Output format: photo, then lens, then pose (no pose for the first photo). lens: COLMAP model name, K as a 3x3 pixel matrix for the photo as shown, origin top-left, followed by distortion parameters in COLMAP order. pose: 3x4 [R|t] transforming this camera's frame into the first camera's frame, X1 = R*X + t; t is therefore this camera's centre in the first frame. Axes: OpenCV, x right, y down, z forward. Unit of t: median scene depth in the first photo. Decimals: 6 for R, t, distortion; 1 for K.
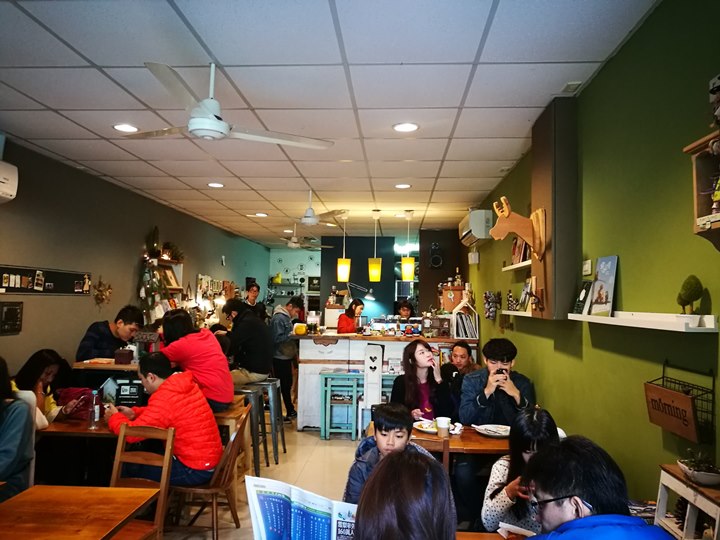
lens RADIAL K [[566.1, 0, 360.0], [0, 566.1, 270.0], [0, 0, 1]] dist [0.003785, 0.002739]
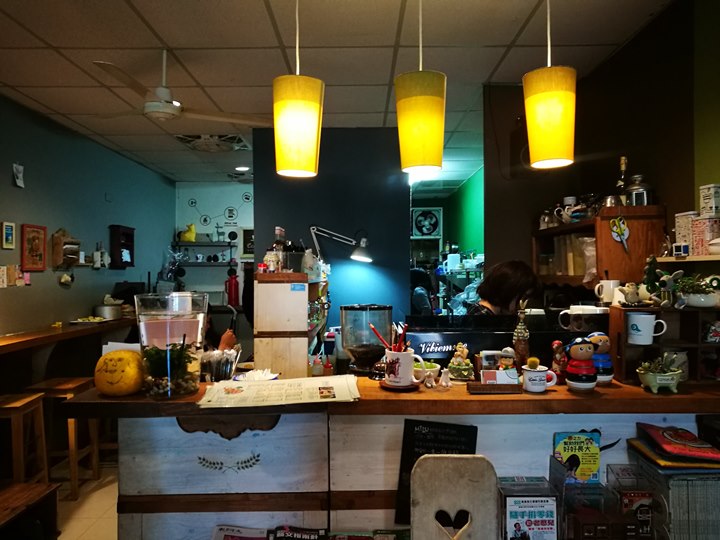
lens RADIAL K [[566.1, 0, 360.0], [0, 566.1, 270.0], [0, 0, 1]] dist [0.003785, 0.002739]
pose [[0.997643, -0.022216, 0.064922, -0.010925], [0.019324, 0.998807, 0.044838, 0.029820], [-0.065841, -0.043477, 0.996882, 0.417705]]
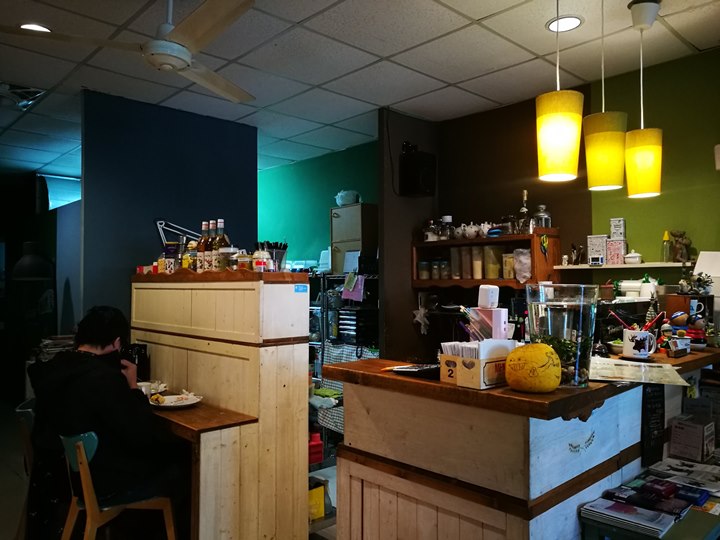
lens RADIAL K [[566.1, 0, 360.0], [0, 566.1, 270.0], [0, 0, 1]] dist [0.003785, 0.002739]
pose [[0.680464, 0.000751, 0.732781, -0.170236], [-0.023931, 0.999489, 0.021197, 0.035175], [-0.732390, -0.031960, 0.680135, 0.493842]]
